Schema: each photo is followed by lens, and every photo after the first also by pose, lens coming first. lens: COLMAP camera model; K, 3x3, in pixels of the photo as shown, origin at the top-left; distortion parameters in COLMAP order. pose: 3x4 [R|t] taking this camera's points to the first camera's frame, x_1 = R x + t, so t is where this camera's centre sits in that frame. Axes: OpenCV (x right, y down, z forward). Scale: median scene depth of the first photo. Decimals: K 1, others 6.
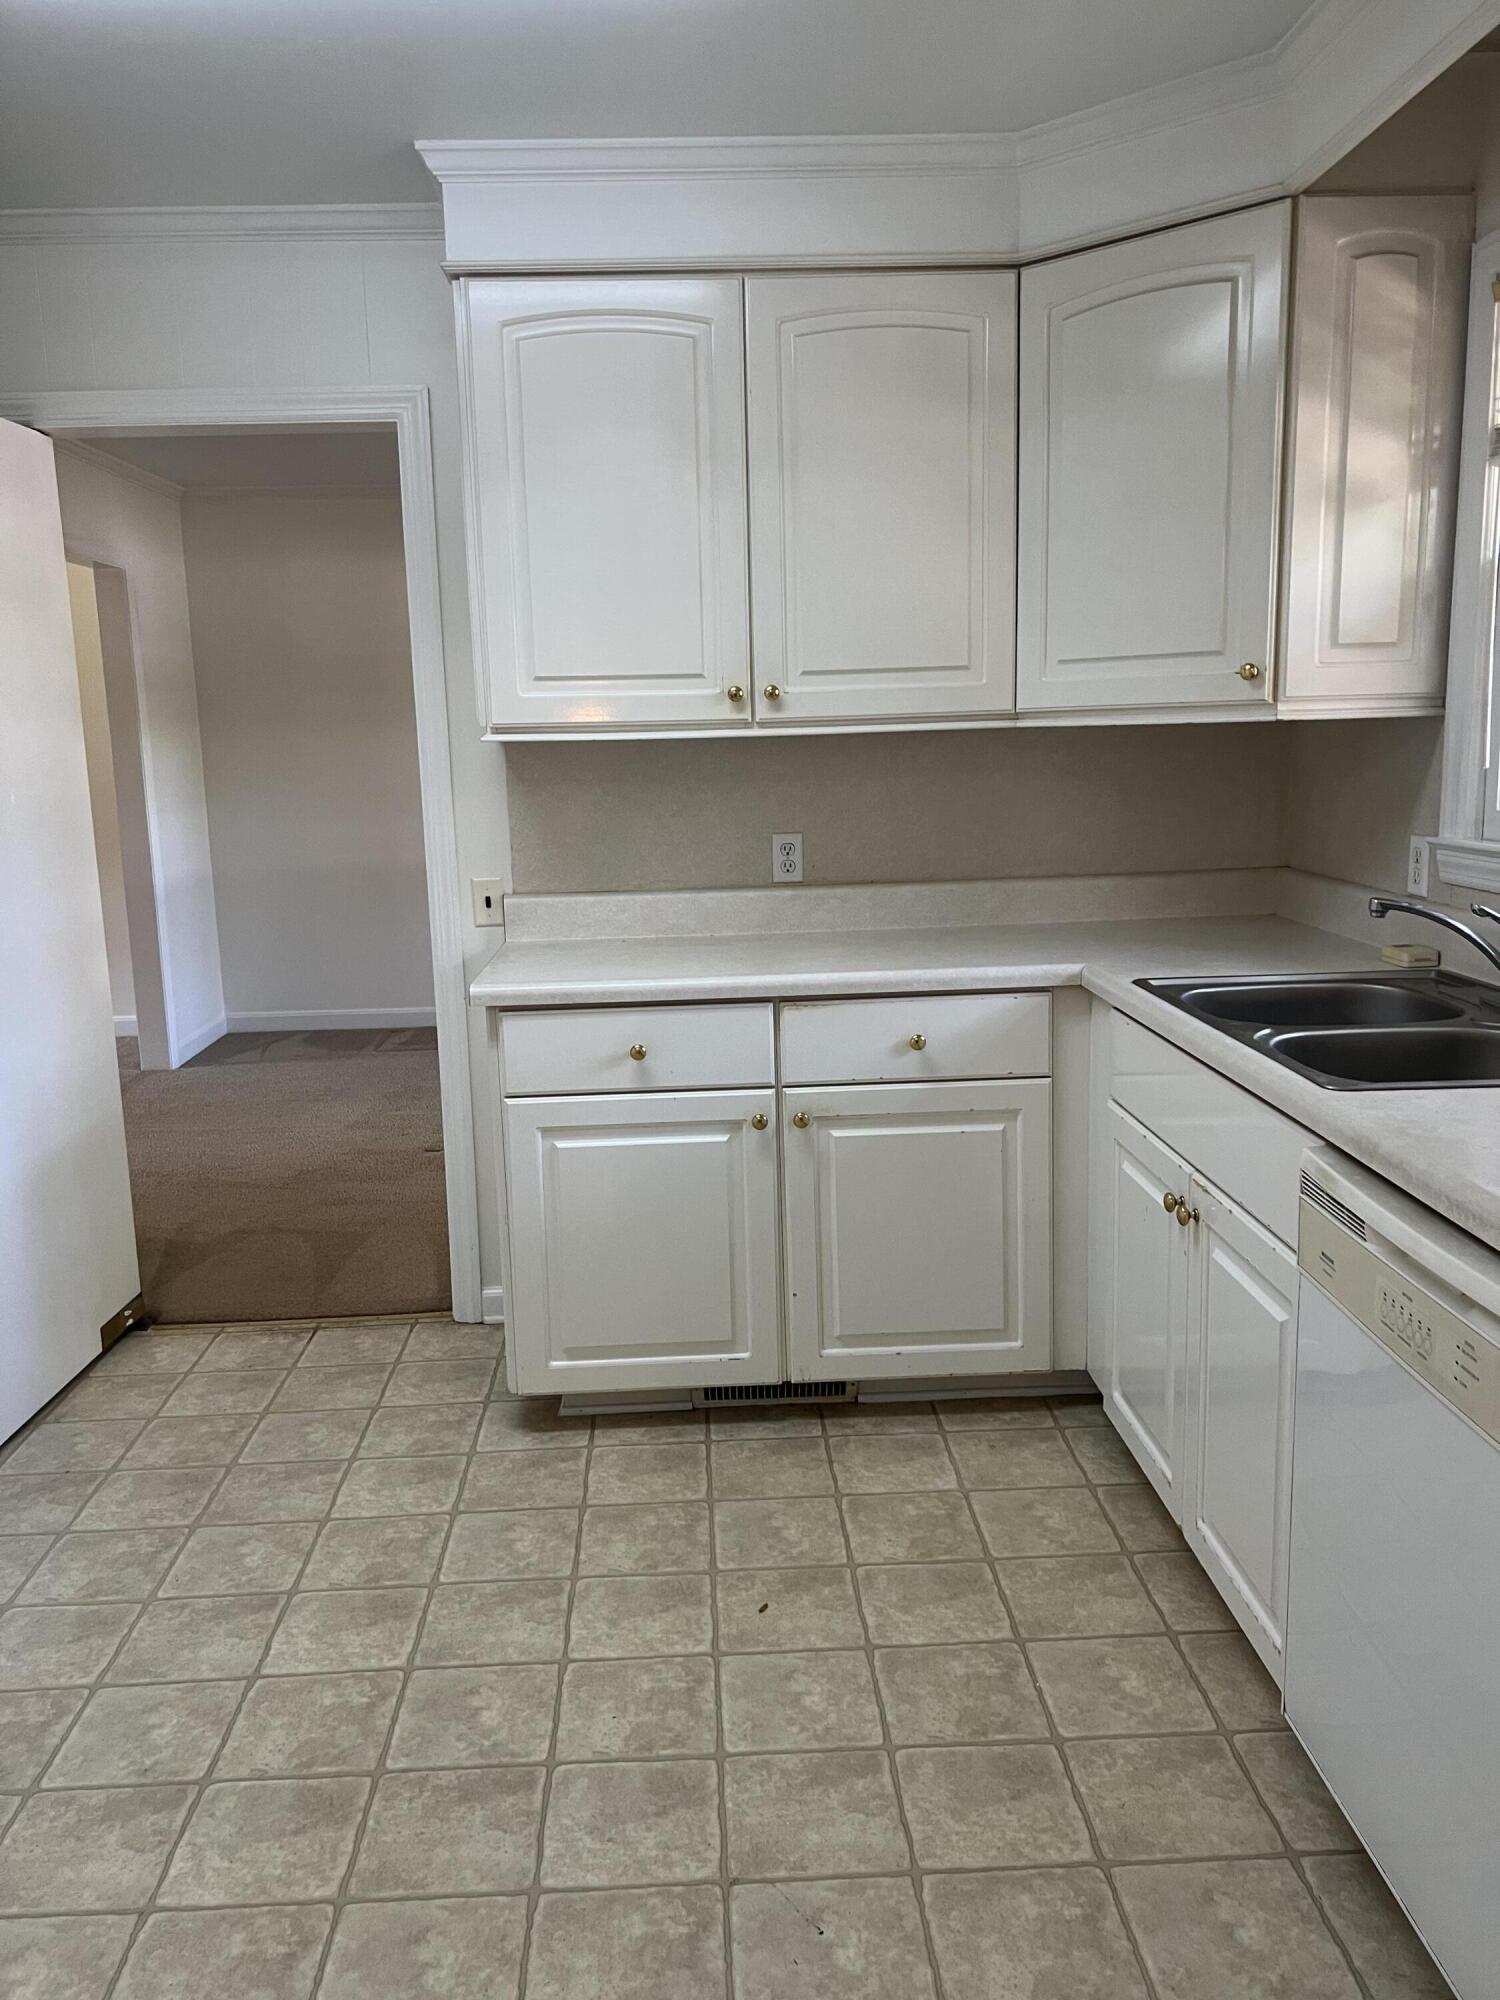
lens RADIAL K [[1504.9, 0, 734.5], [0, 1504.9, 991.0], [0, 0, 1]] dist [0.061496, -0.068797]
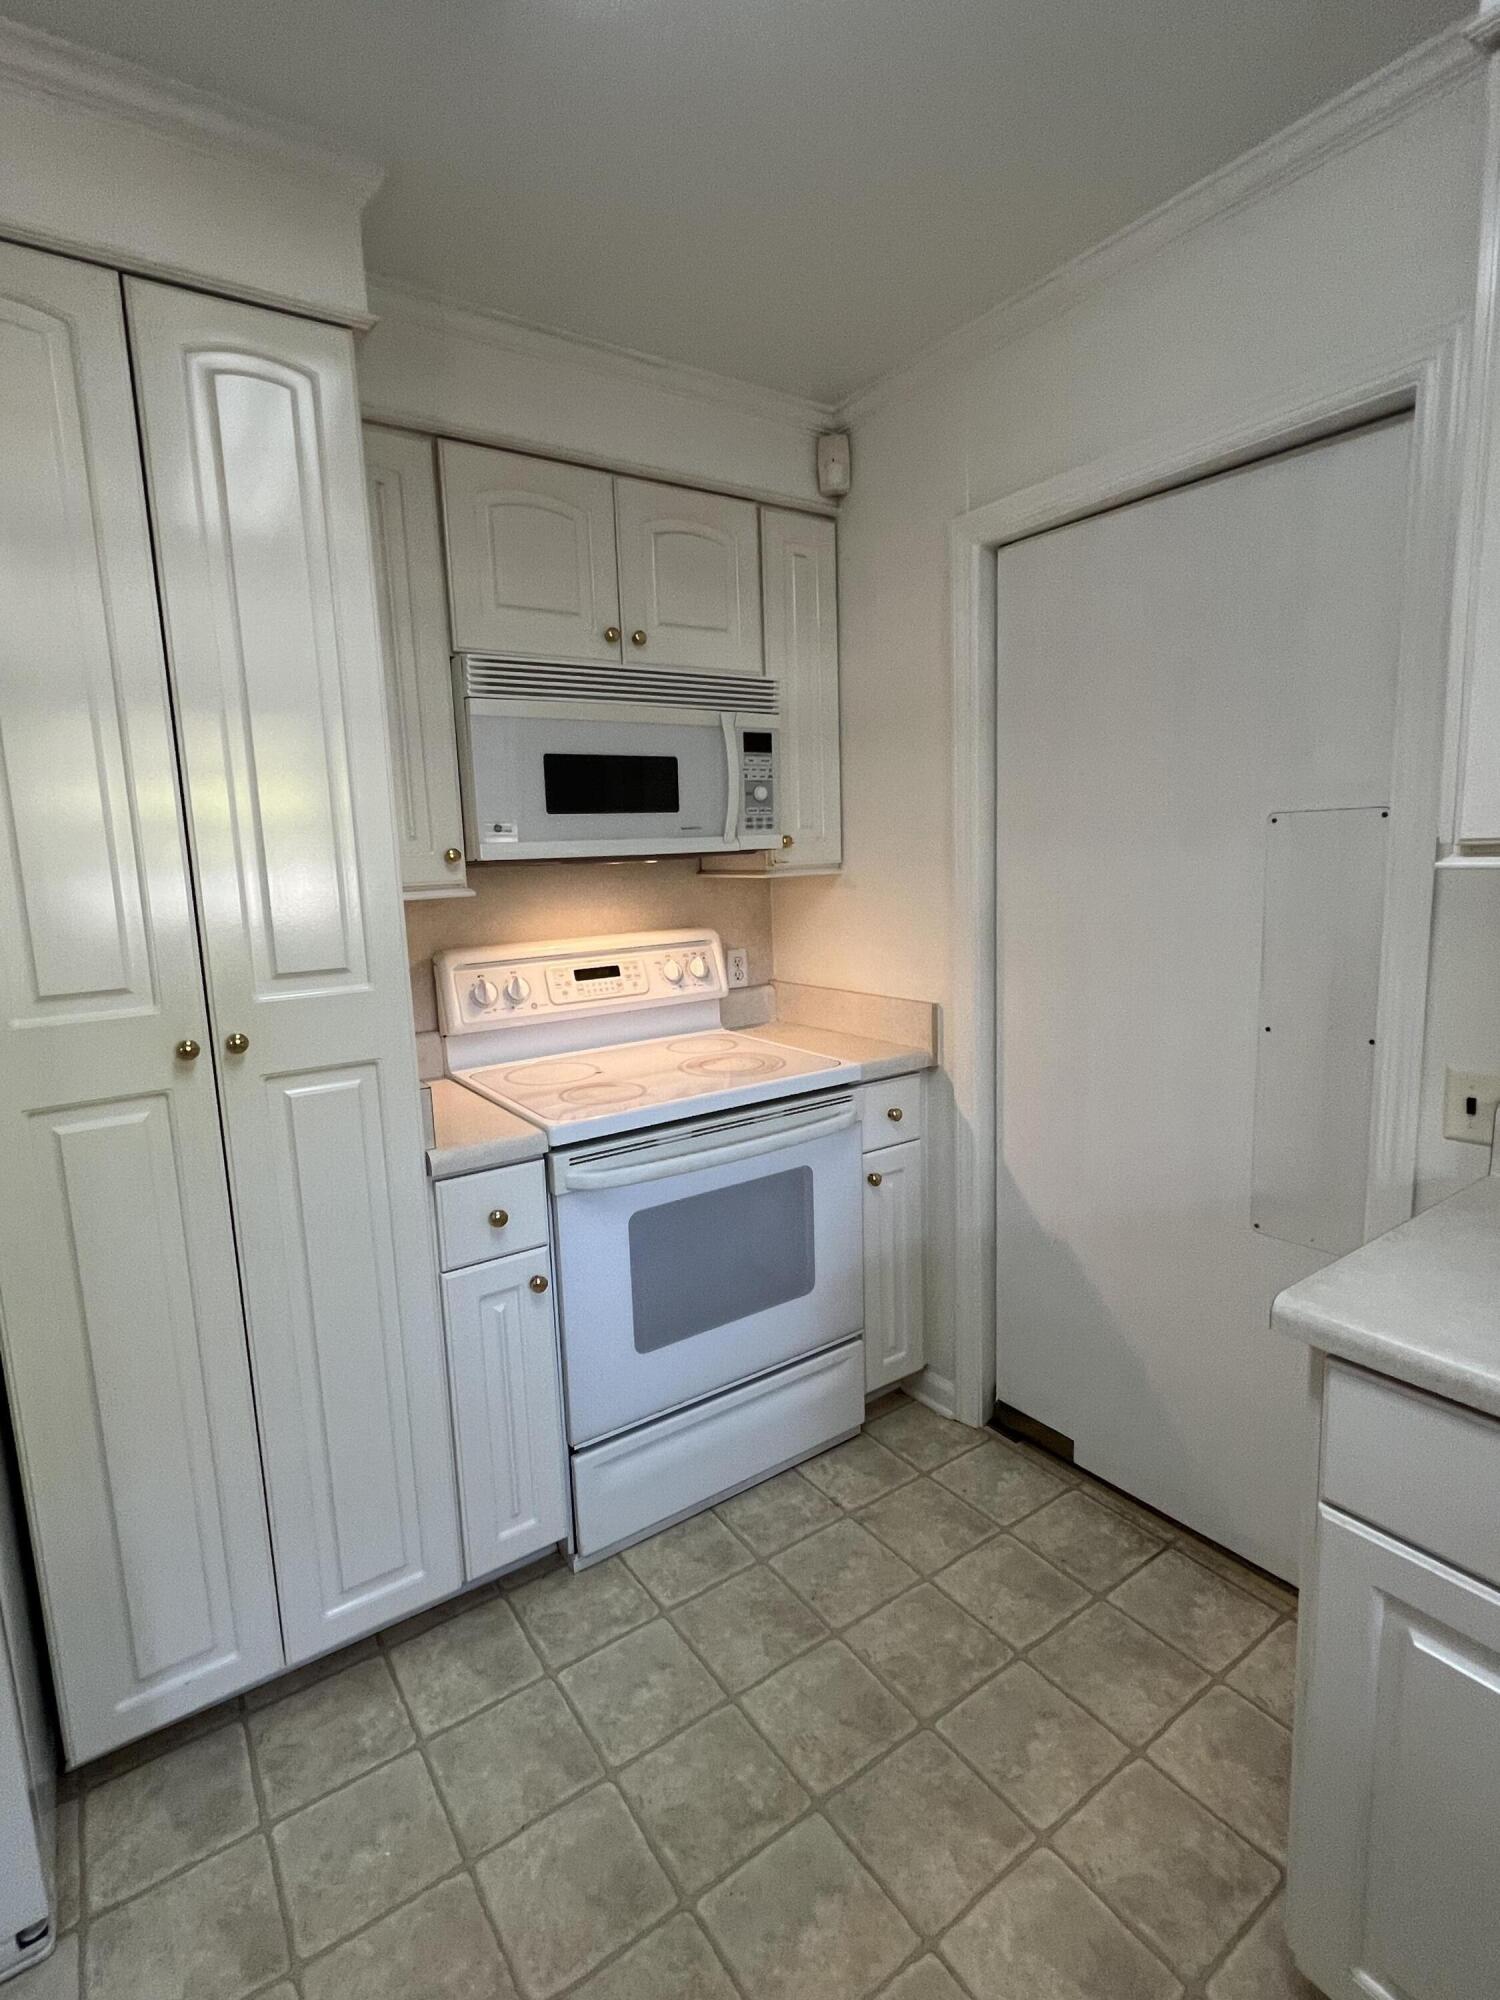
lens RADIAL K [[966.2, 0, 742.6], [0, 966.2, 993.8], [0, 0, 1]] dist [-0.000346, 0.000777]
pose [[0.537354, 0.130853, -0.833143, 0.008763], [-0.121063, 0.989627, 0.077348, -0.123342], [0.834622, 0.059300, 0.547622, 0.621731]]
